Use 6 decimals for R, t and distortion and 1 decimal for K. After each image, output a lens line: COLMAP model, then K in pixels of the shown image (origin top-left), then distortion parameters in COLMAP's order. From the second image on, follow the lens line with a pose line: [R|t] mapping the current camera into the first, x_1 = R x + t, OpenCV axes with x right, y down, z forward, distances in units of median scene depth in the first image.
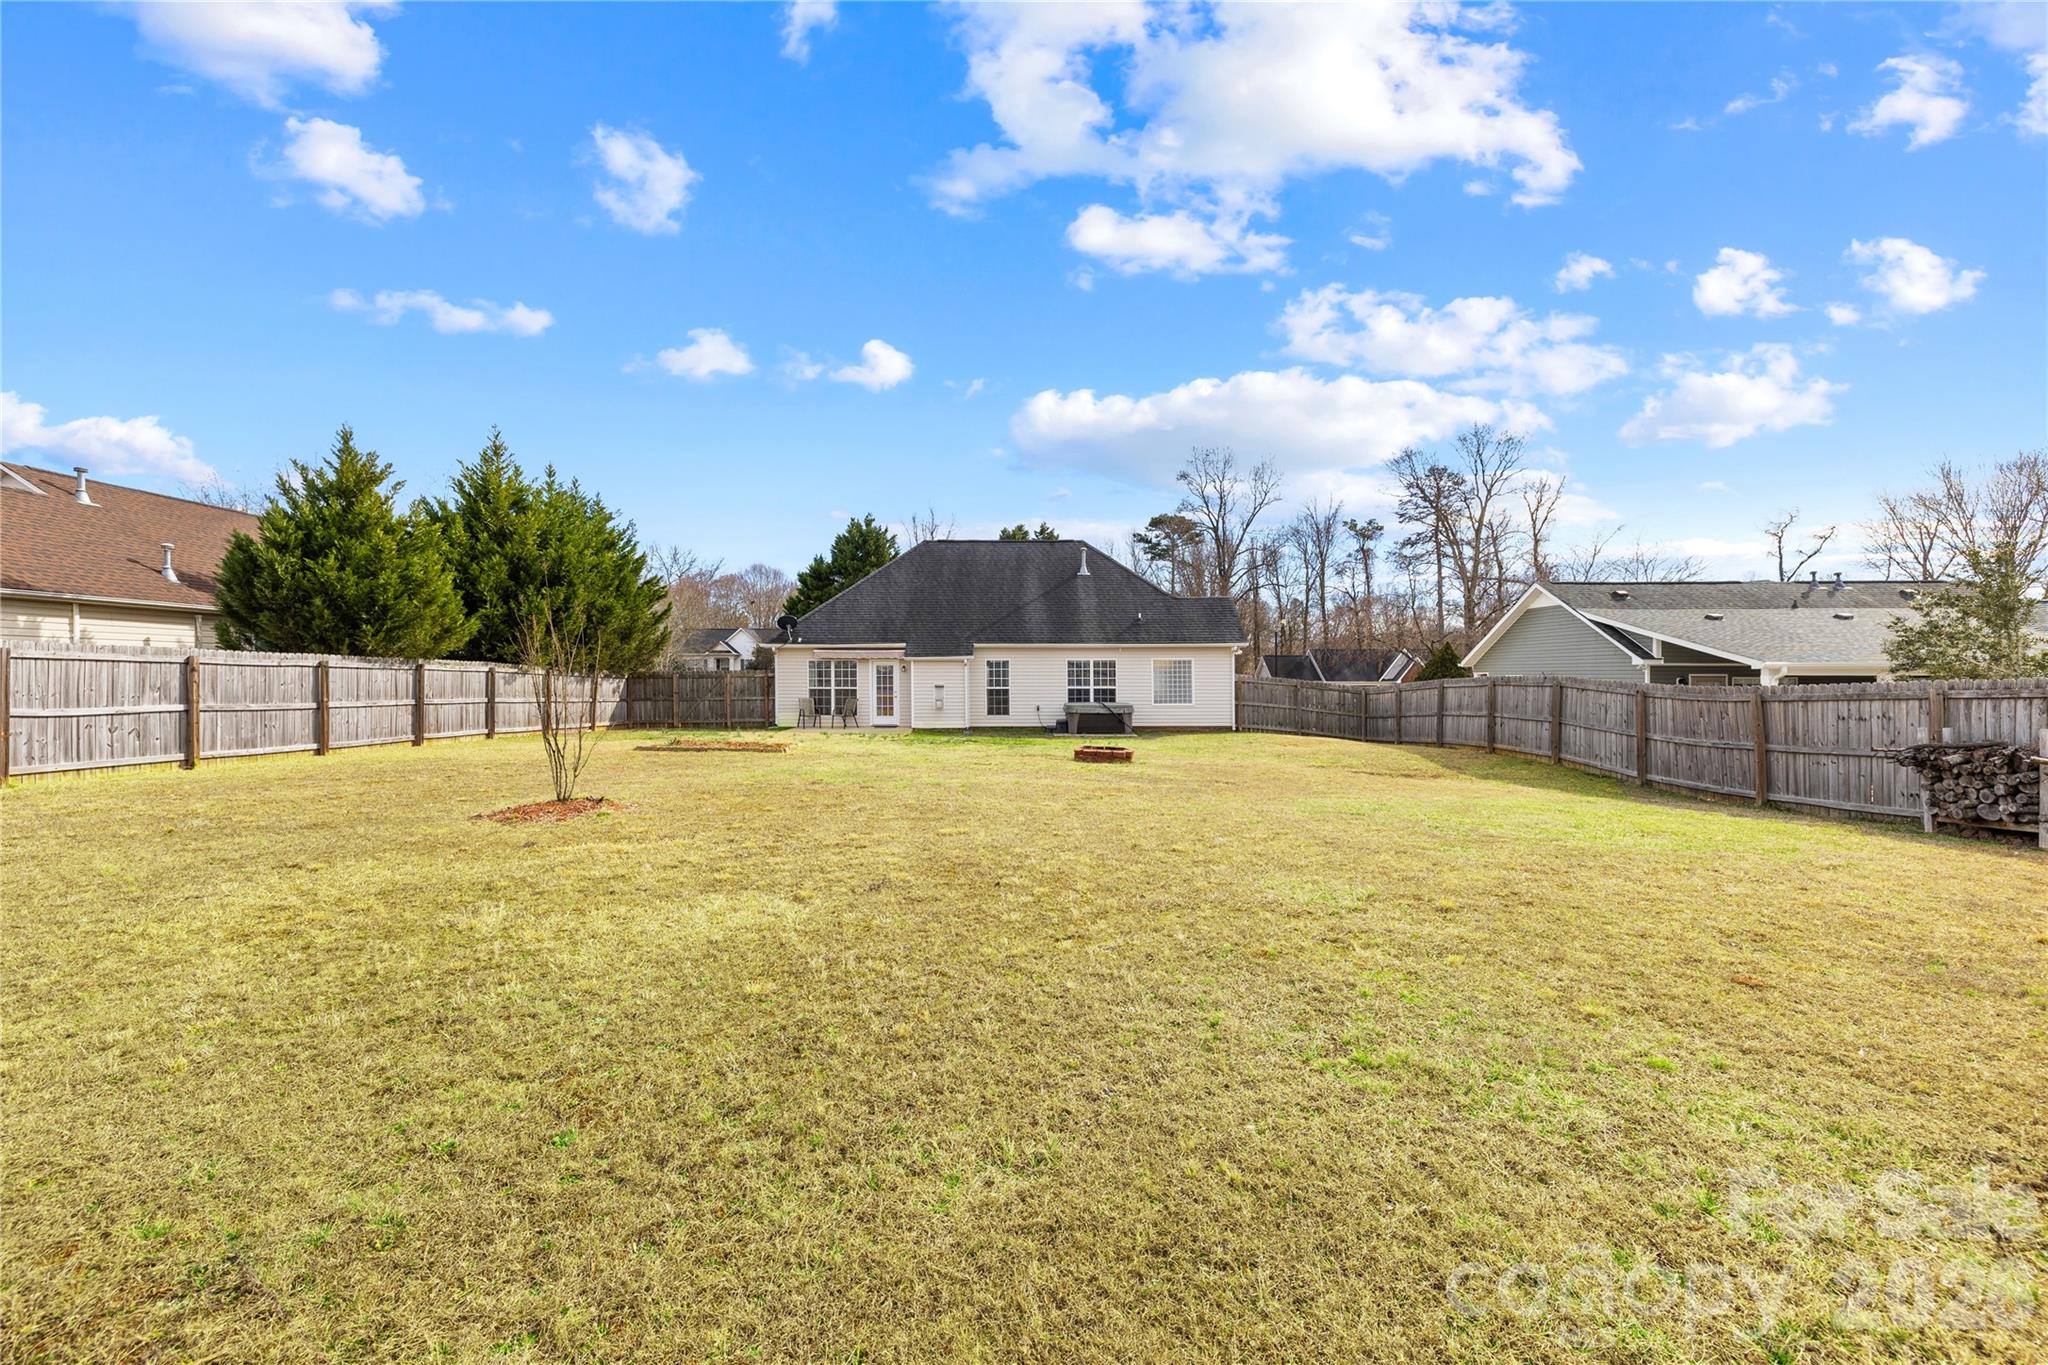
lens RADIAL K [[888.4, 0, 1014.6], [0, 888.4, 671.4], [0, 0, 1]] dist [-0.003310, 0.000250]
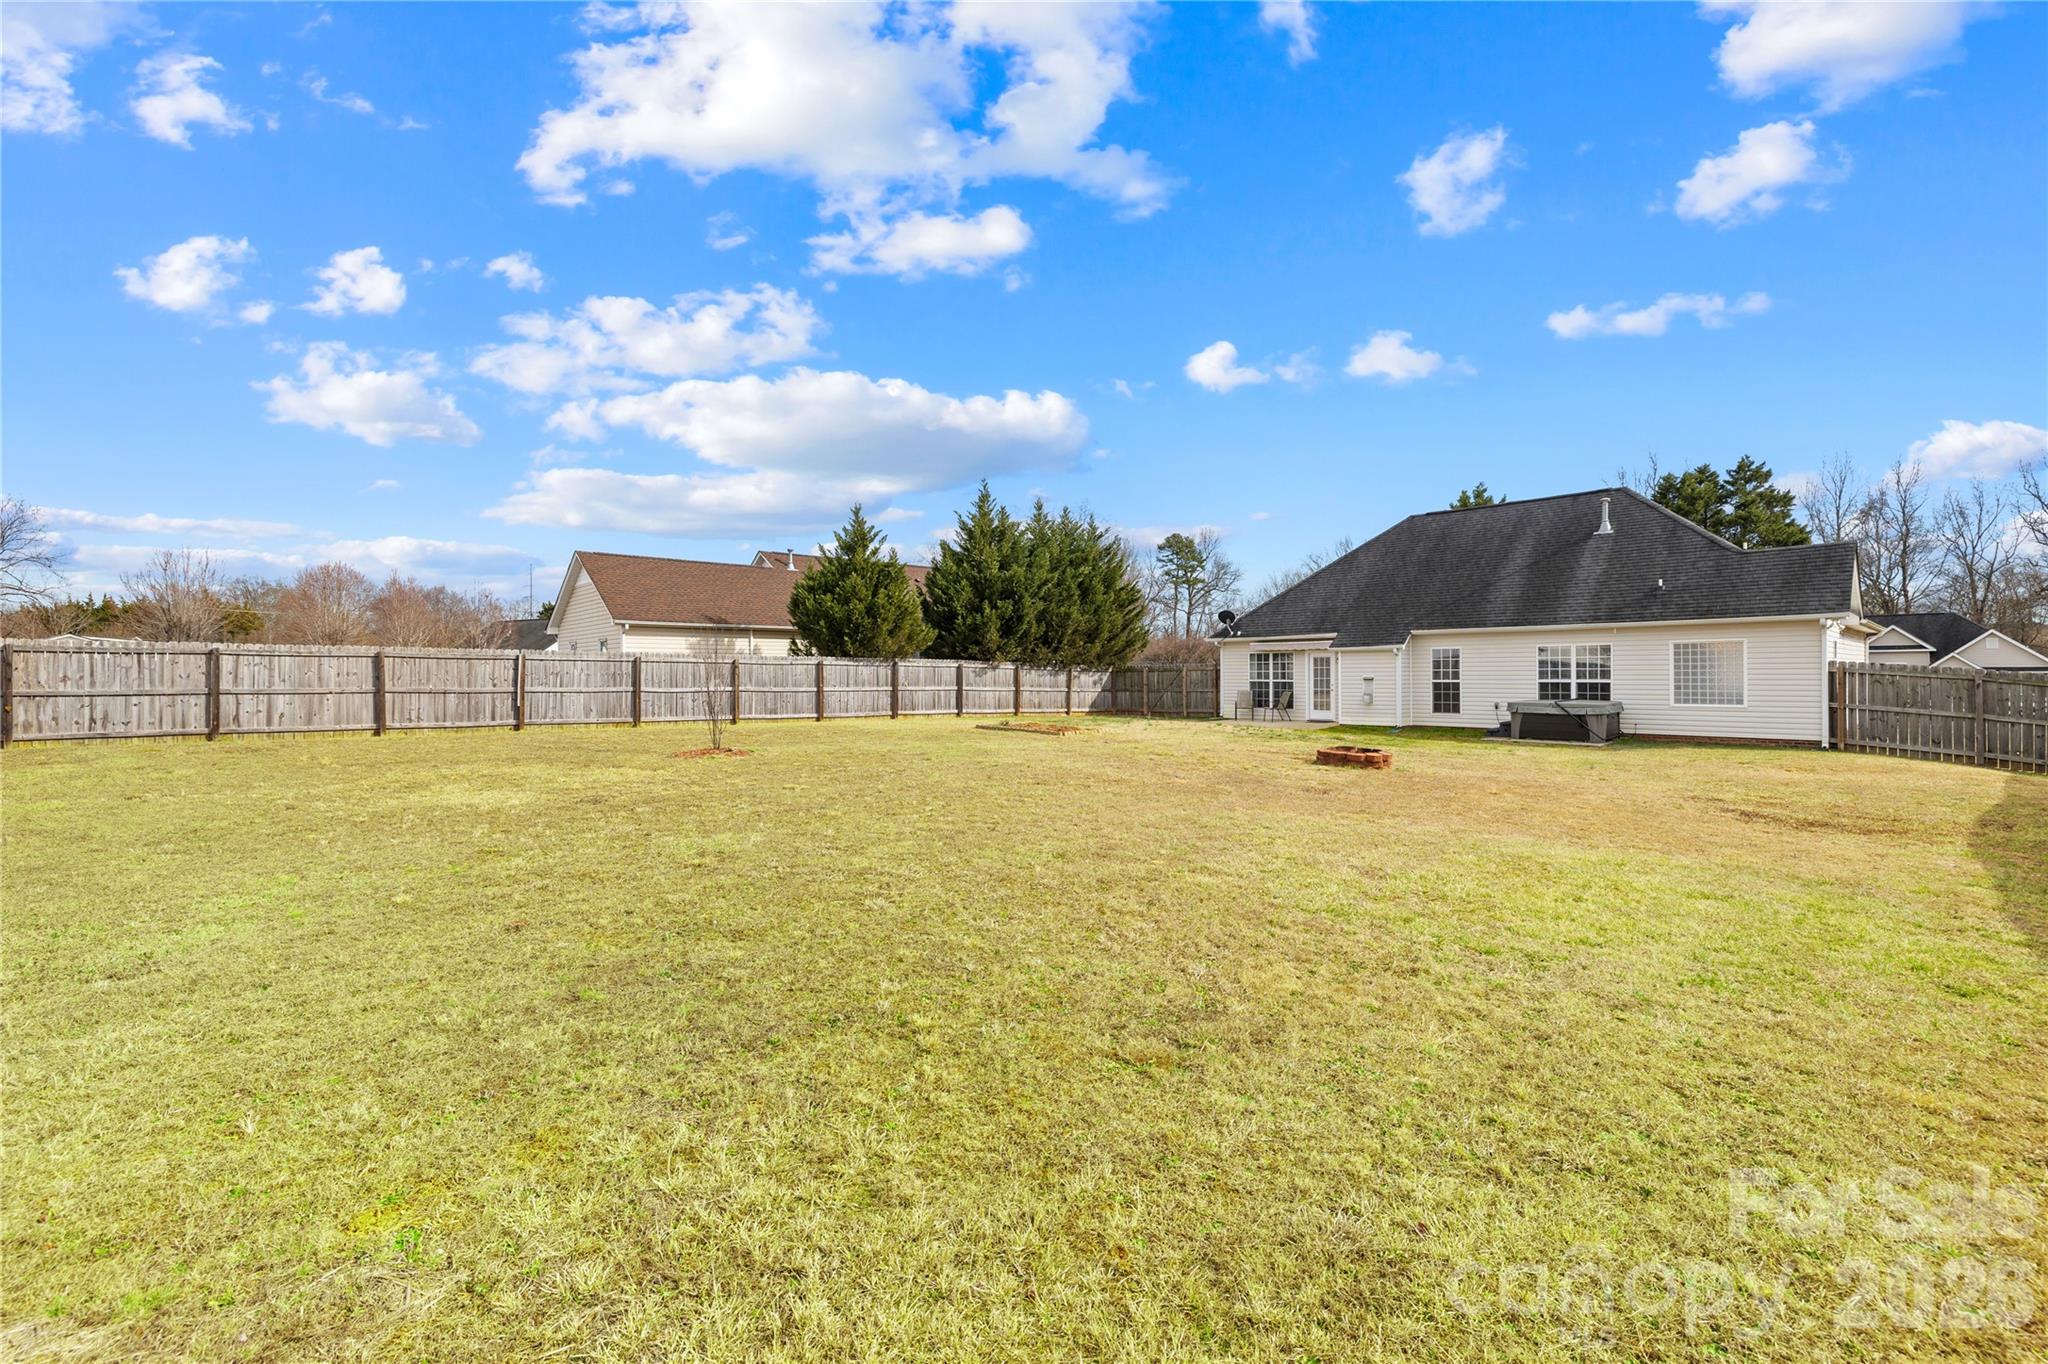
lens RADIAL K [[888.4, 0, 1017.0], [0, 888.4, 686.9], [0, 0, 1]] dist [-0.003310, 0.000250]
pose [[0.663062, 0.008408, -0.748517, 0.354836], [0.008971, 0.999776, 0.019177, 0.004105], [0.748511, -0.019430, 0.662838, 0.131753]]
